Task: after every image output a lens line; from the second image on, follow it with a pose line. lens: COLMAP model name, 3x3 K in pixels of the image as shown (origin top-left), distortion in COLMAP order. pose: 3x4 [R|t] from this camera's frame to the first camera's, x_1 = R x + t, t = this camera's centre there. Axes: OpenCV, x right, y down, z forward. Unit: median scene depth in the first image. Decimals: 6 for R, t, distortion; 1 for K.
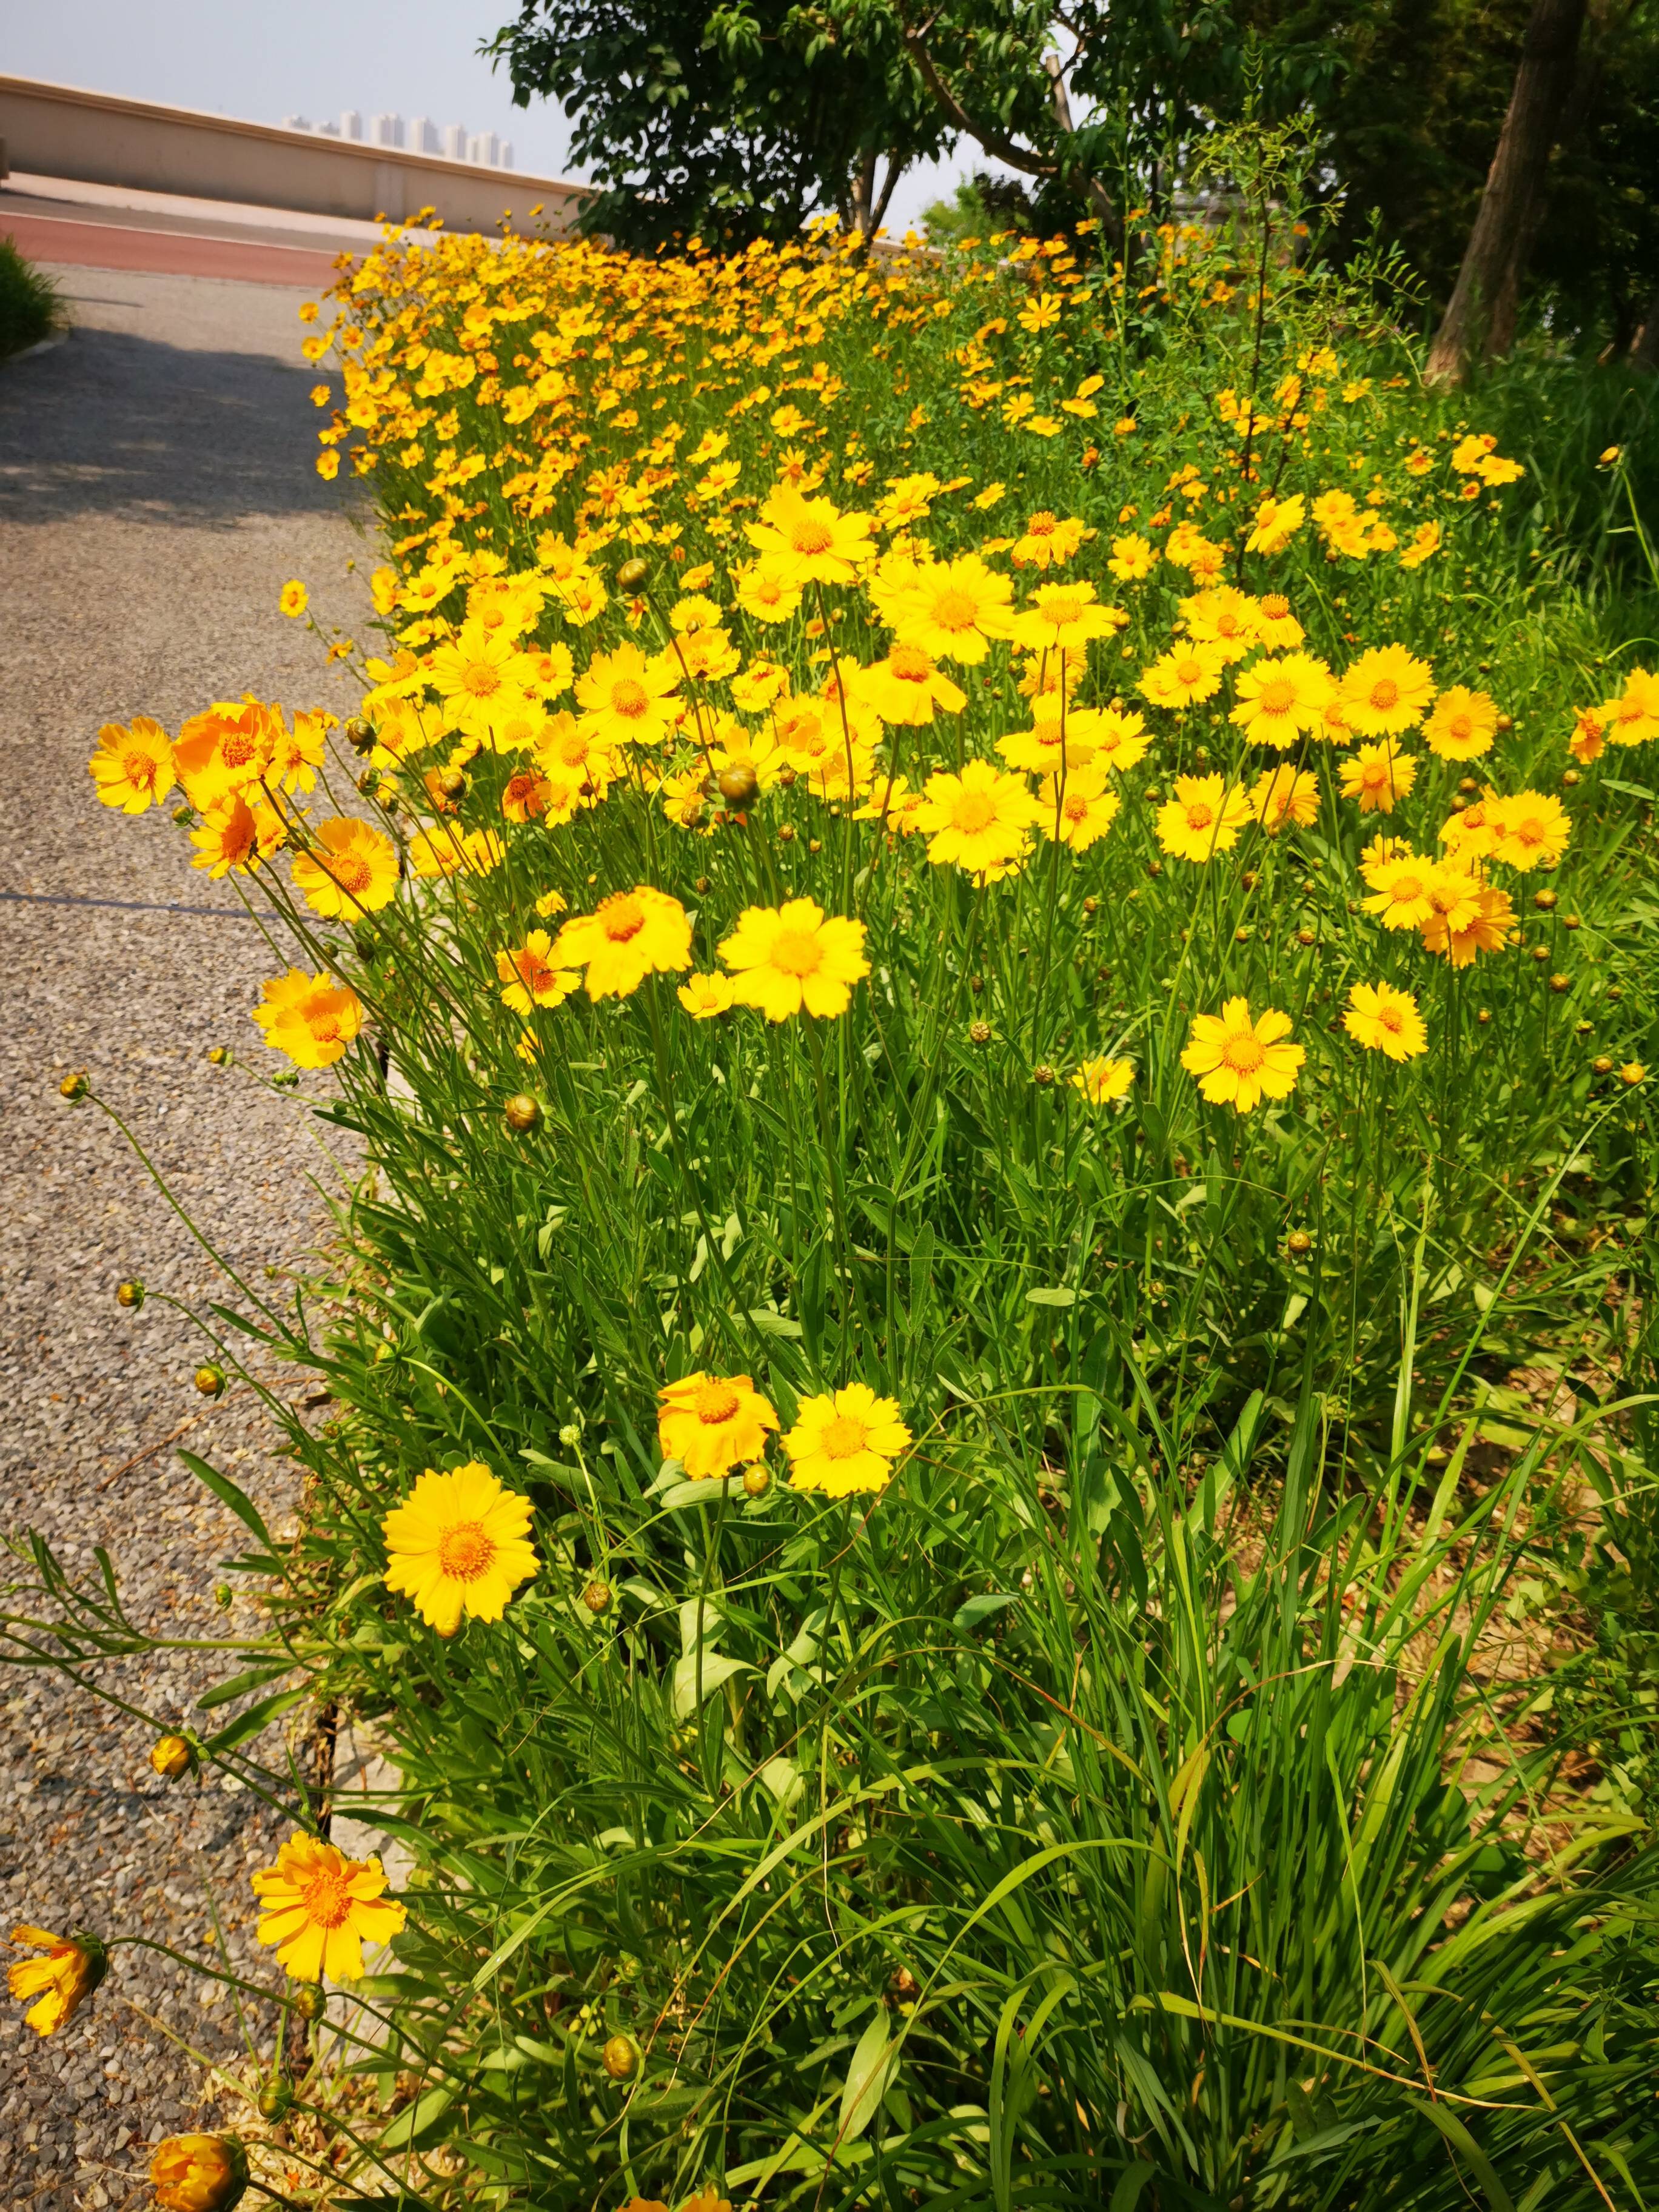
lens RADIAL K [[1737.2, 0, 829.5], [0, 1737.2, 1106.0], [0, 0, 1]] dist [0.011815, 0.003875]
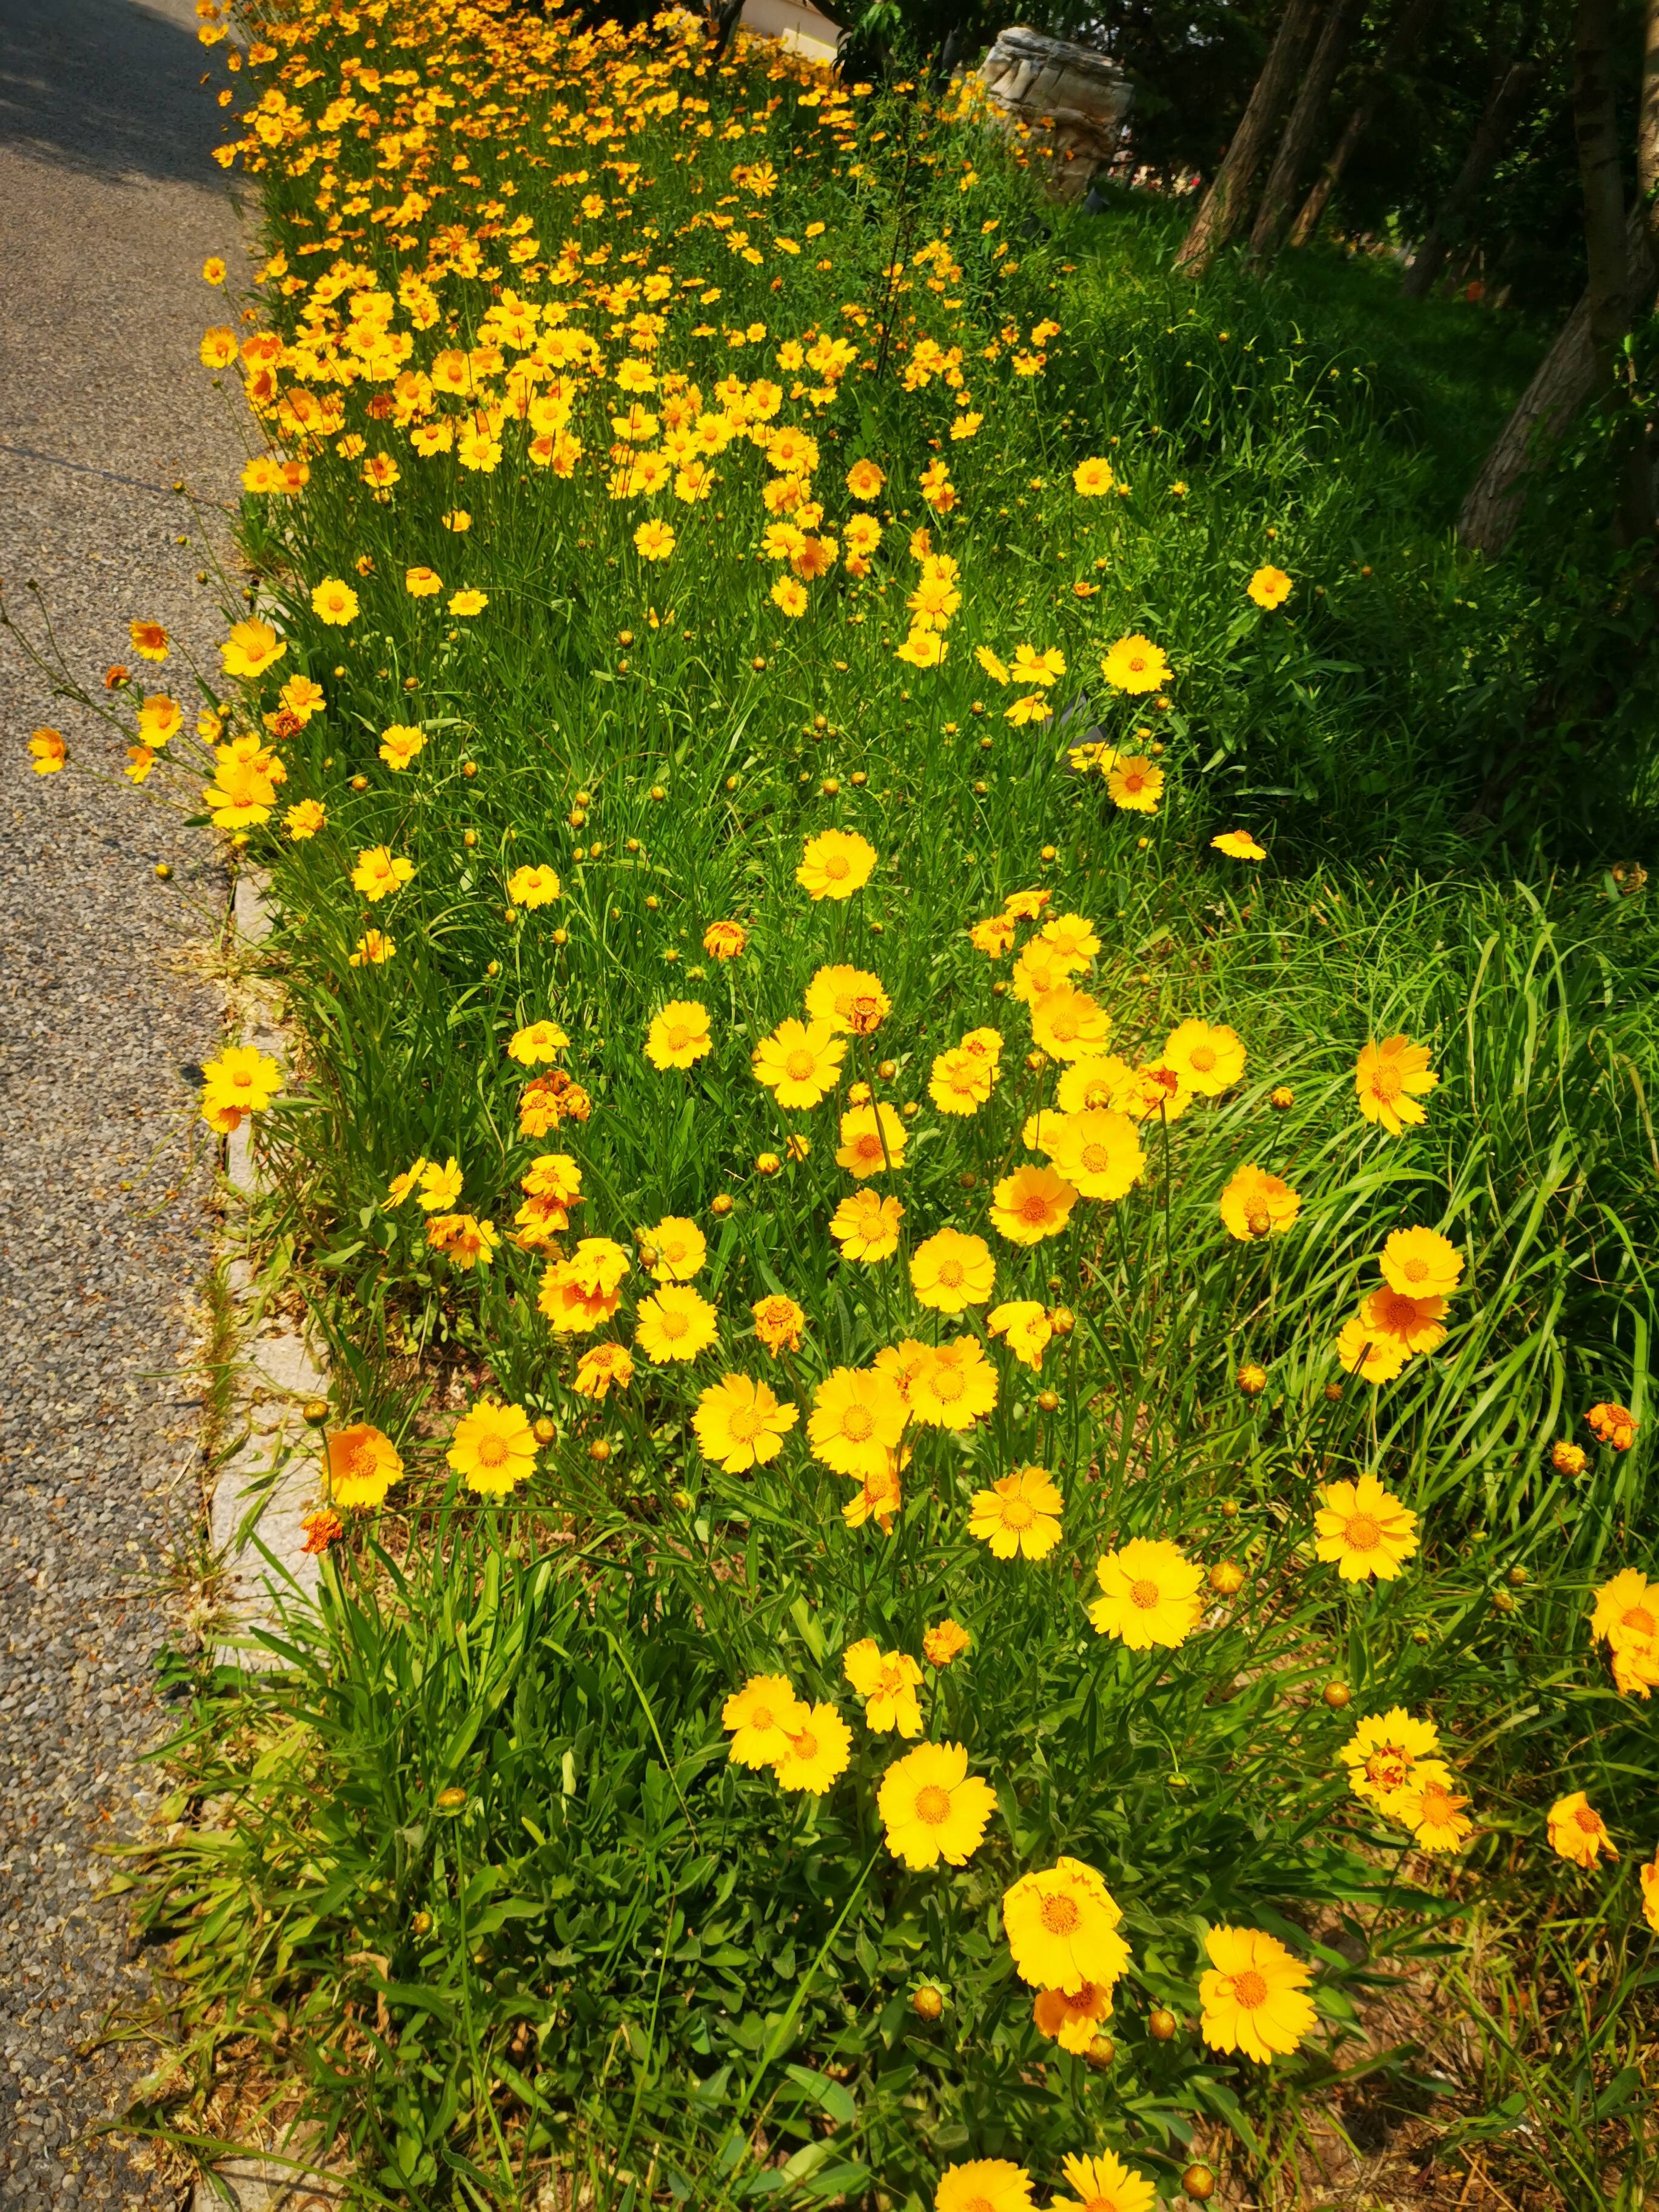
lens RADIAL K [[1737.2, 0, 829.5], [0, 1737.2, 1106.0], [0, 0, 1]] dist [0.011815, 0.003875]
pose [[0.979955, 0.137462, 0.144195, 0.069966], [-0.152964, 0.982896, 0.102550, 0.153498], [-0.127632, -0.122551, 0.984221, -0.536853]]
